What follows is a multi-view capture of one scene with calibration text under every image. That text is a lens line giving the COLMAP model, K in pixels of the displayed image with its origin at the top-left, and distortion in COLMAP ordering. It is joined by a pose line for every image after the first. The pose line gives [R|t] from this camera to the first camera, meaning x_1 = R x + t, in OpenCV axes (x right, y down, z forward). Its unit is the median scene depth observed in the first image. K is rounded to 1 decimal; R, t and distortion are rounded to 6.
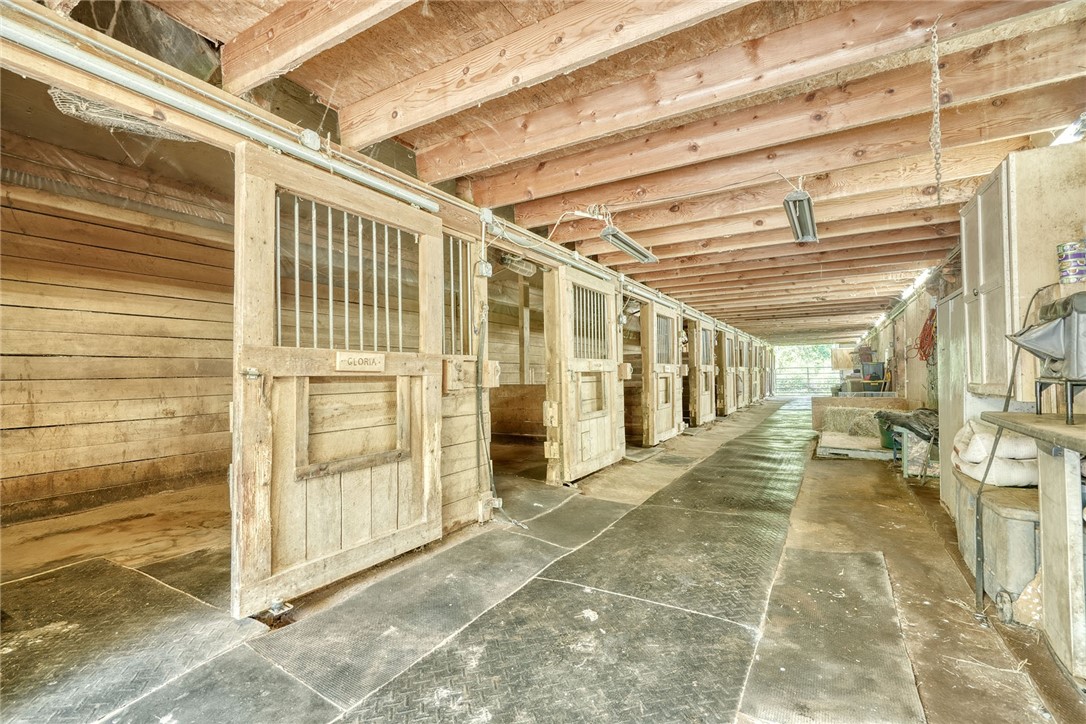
lens RADIAL K [[493.0, 0, 541.7], [0, 493.0, 366.0], [0, 0, 1]] dist [-0.001134, -0.000128]
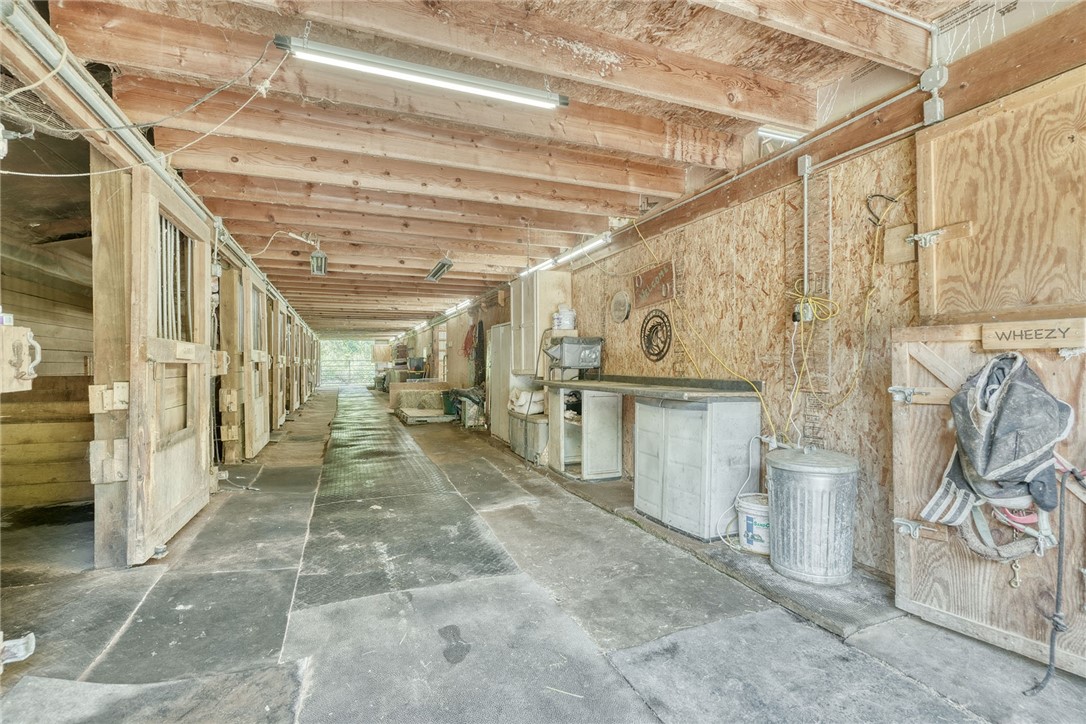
lens RADIAL K [[493.0, 0, 542.7], [0, 493.0, 365.4], [0, 0, 1]] dist [-0.001134, -0.000128]
pose [[0.614692, 0.005765, 0.788746, -0.822307], [-0.016267, 0.999853, 0.005370, 0.005560], [-0.788599, -0.016131, 0.614696, -0.434224]]
